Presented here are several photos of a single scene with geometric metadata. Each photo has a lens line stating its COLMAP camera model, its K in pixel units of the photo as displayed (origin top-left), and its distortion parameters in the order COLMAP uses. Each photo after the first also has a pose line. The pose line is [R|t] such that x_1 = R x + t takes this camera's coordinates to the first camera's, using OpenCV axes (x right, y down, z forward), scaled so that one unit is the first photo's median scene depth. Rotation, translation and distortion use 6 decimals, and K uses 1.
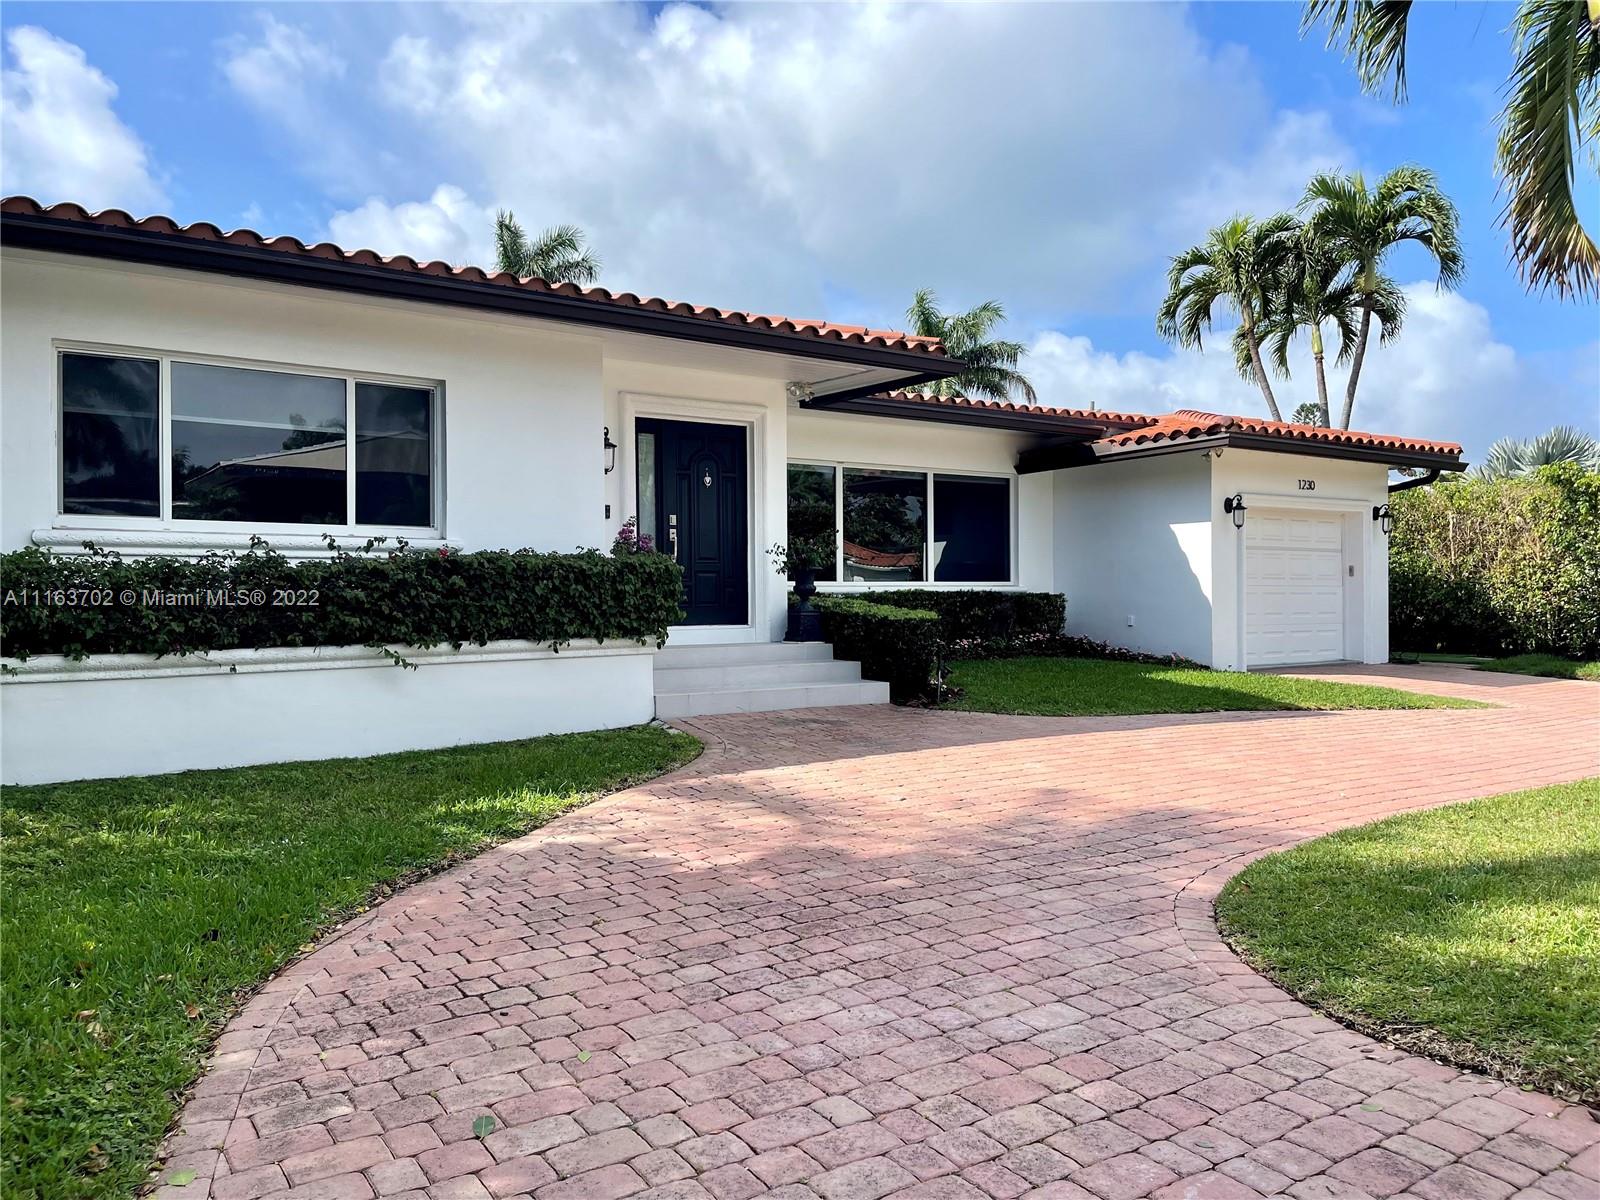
lens RADIAL K [[1209.0, 0, 803.4], [0, 1209.0, 602.5], [0, 0, 1]] dist [0.031408, -0.013481]
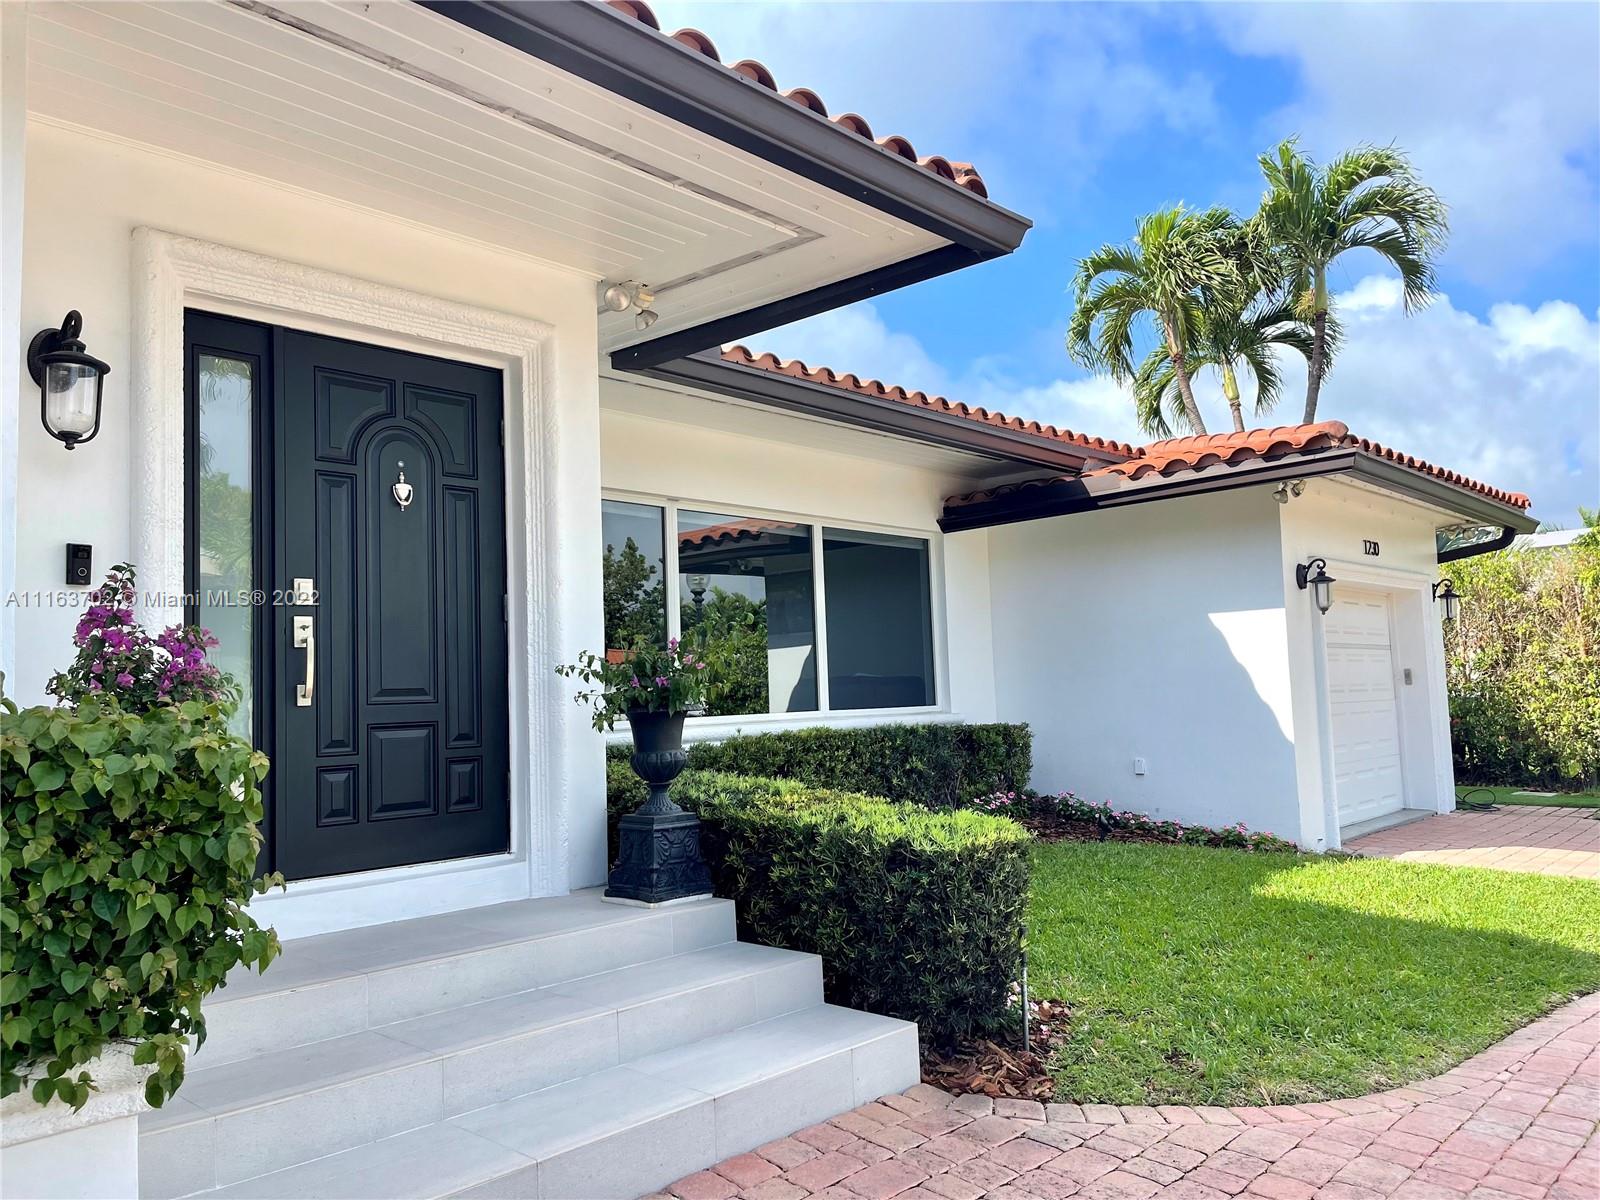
lens RADIAL K [[1209.0, 0, 813.0], [0, 1209.0, 603.1], [0, 0, 1]] dist [0.031408, -0.013481]
pose [[0.975324, -0.009127, 0.220588, -0.036246], [0.028119, 0.996143, -0.083115, -0.028206], [-0.218979, 0.087266, 0.971819, 0.581529]]
